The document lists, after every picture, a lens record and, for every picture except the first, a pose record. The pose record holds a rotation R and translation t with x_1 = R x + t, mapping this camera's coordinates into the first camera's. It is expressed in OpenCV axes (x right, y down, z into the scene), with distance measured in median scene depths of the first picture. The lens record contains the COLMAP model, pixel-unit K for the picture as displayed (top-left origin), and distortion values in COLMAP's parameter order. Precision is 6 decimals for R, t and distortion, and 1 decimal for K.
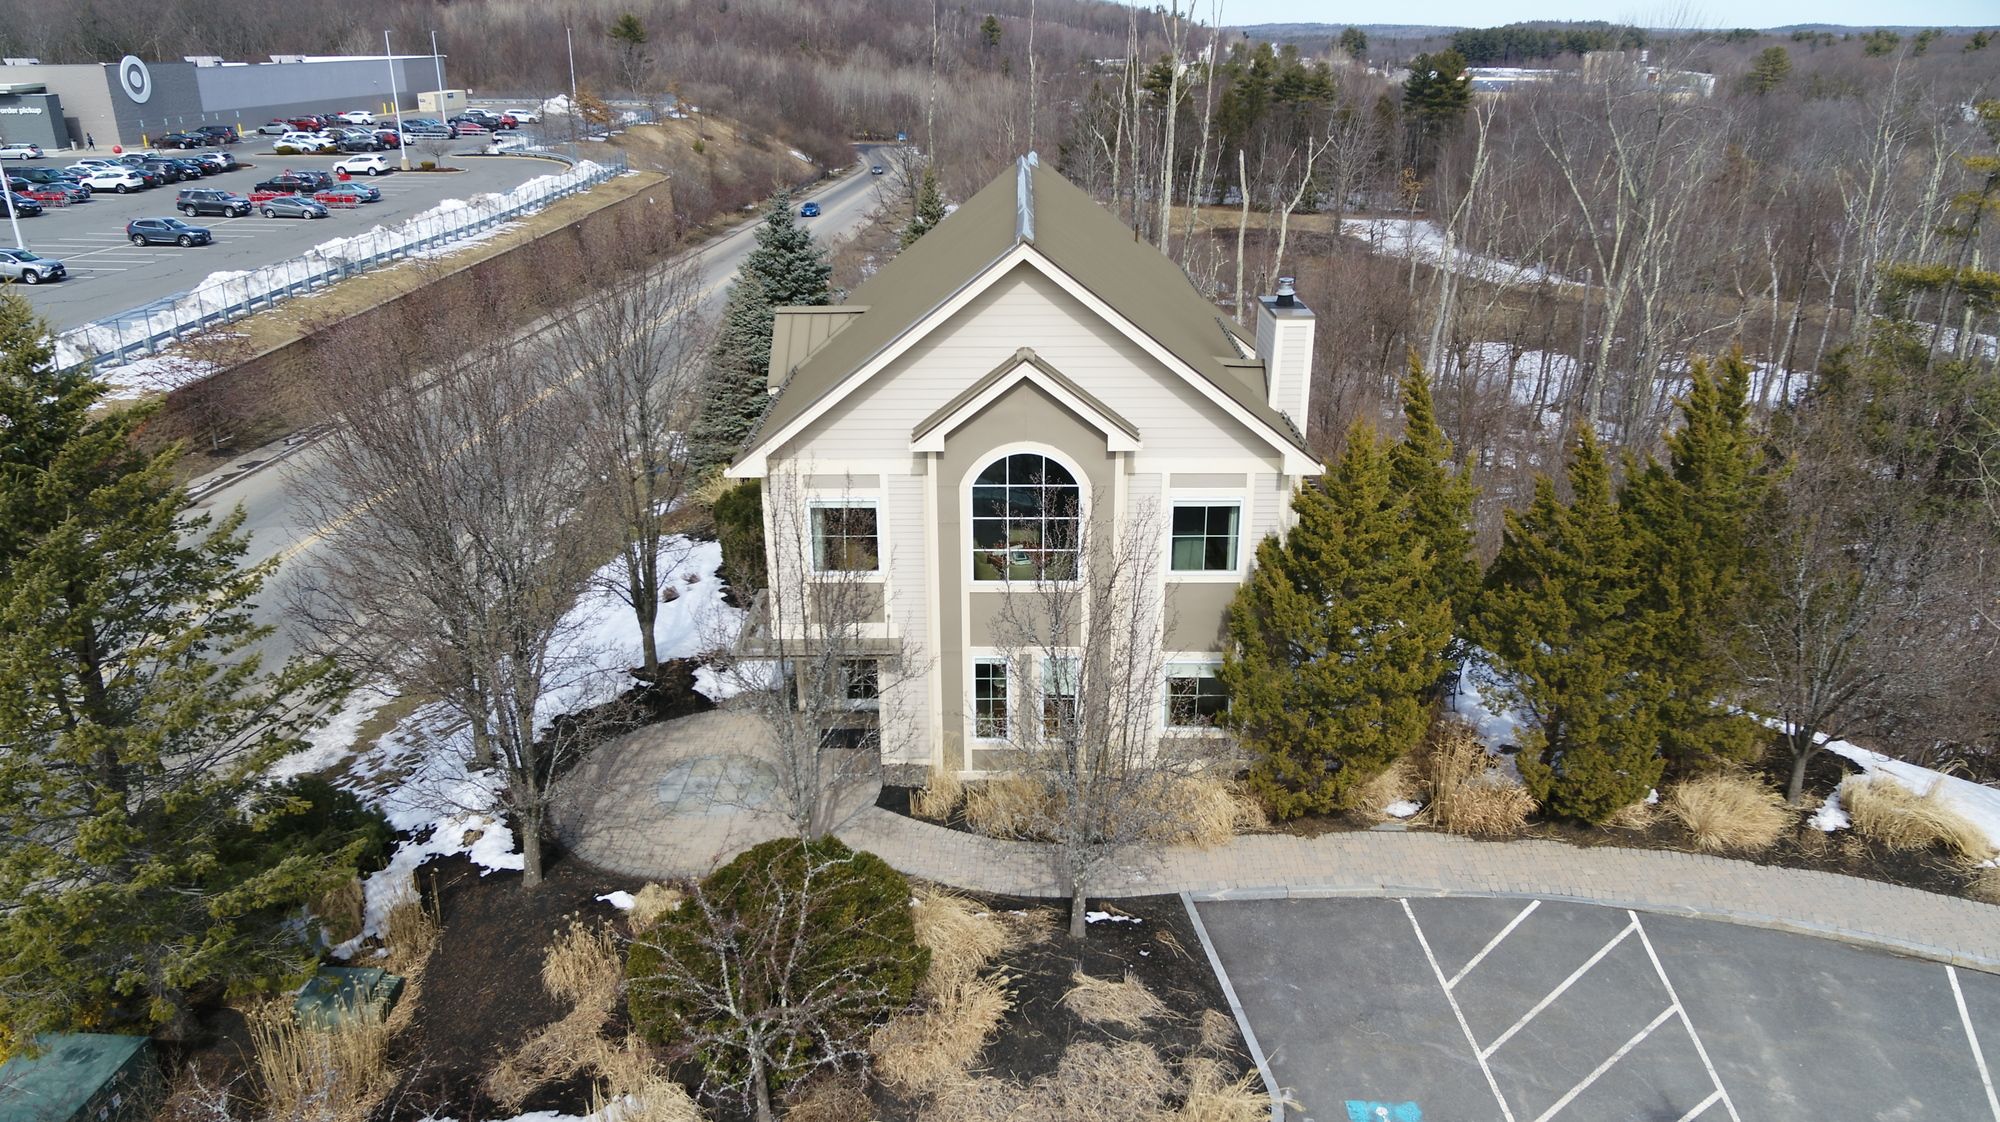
lens RADIAL K [[1363.1, 0, 1000.0], [0, 1363.1, 561.0], [0, 0, 1]] dist [0.008191, -0.015205]
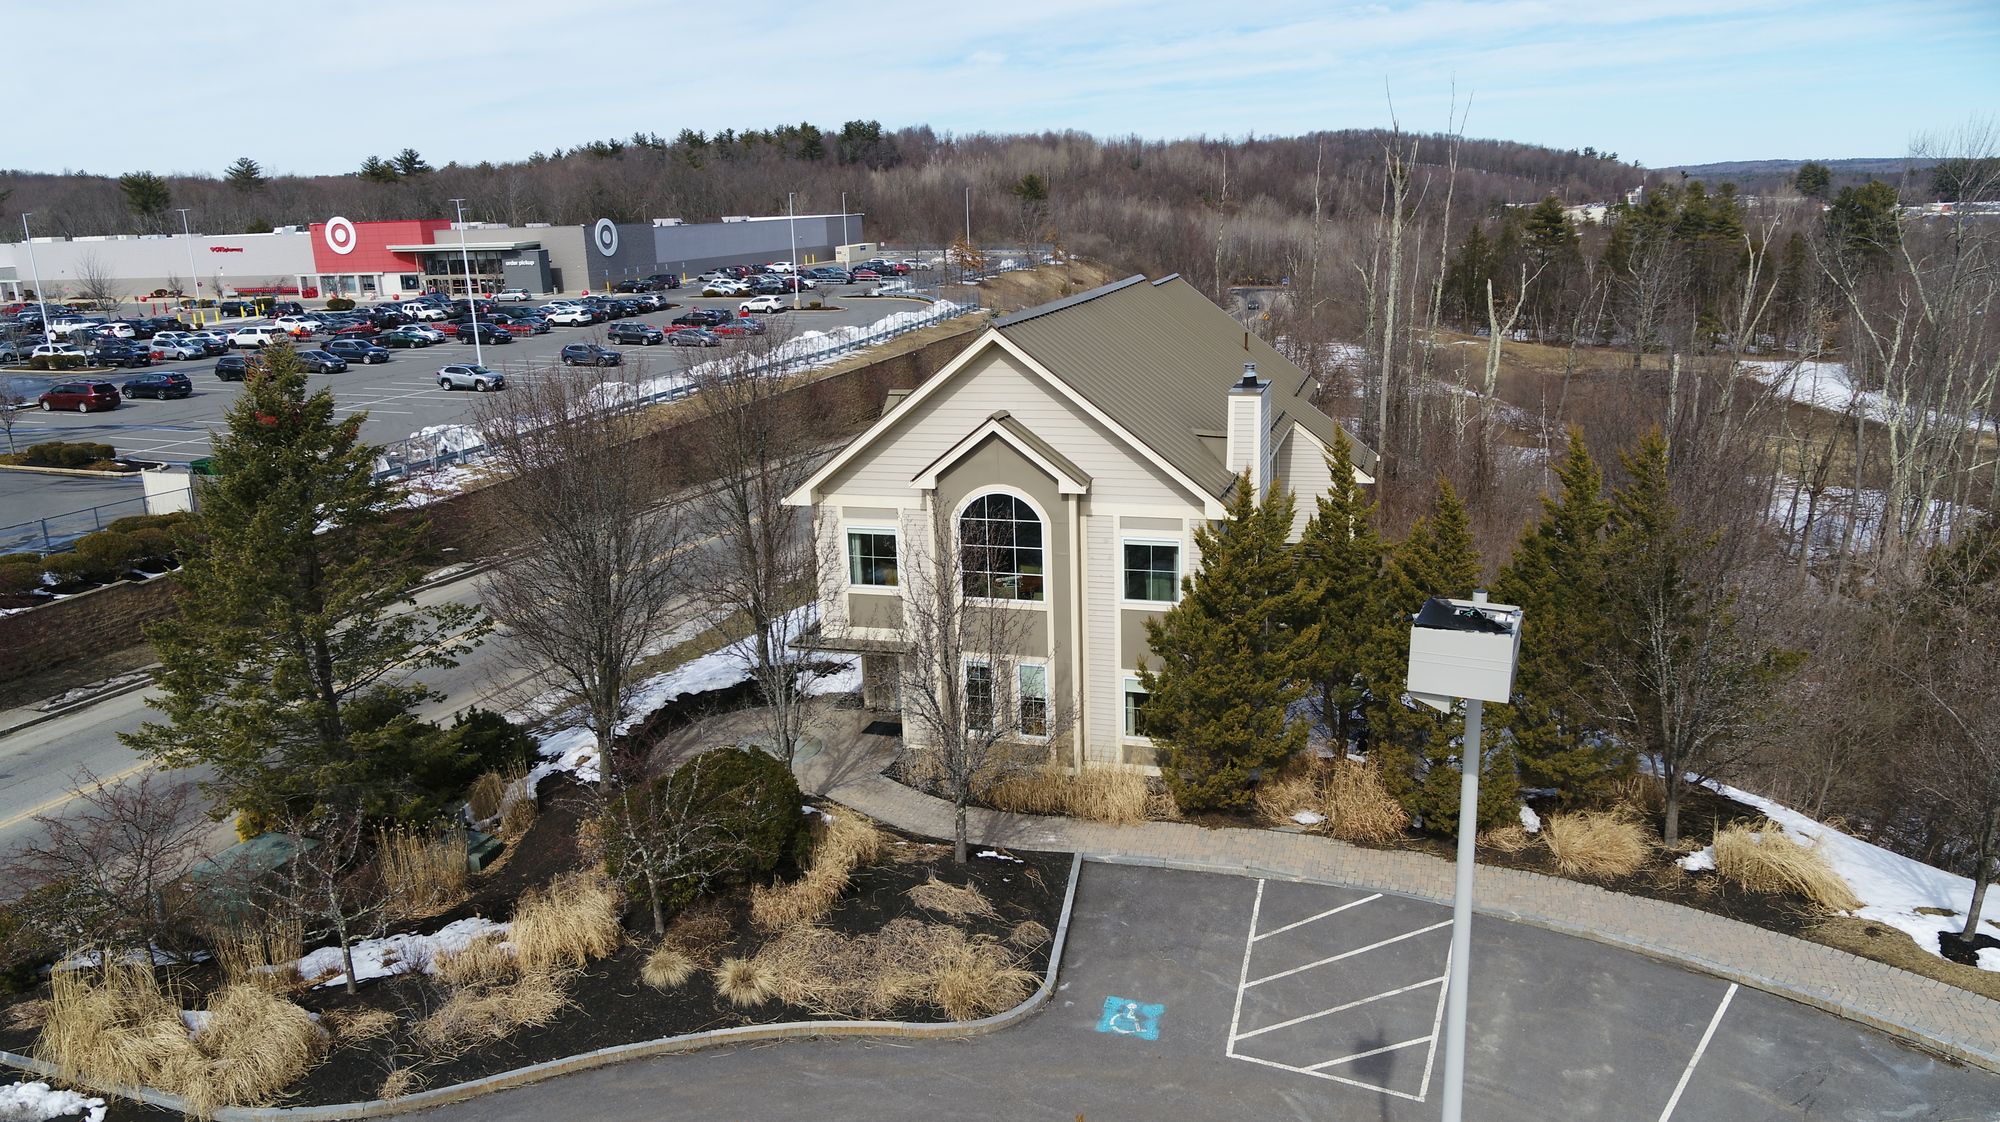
lens RADIAL K [[1363.1, 0, 1000.0], [0, 1363.1, 561.0], [0, 0, 1]] dist [0.008191, -0.015205]
pose [[0.957427, 0.048845, -0.284512, 0.359791], [-0.077495, 0.992893, -0.090323, 0.090850], [0.278078, 0.108526, 0.954408, -0.181344]]
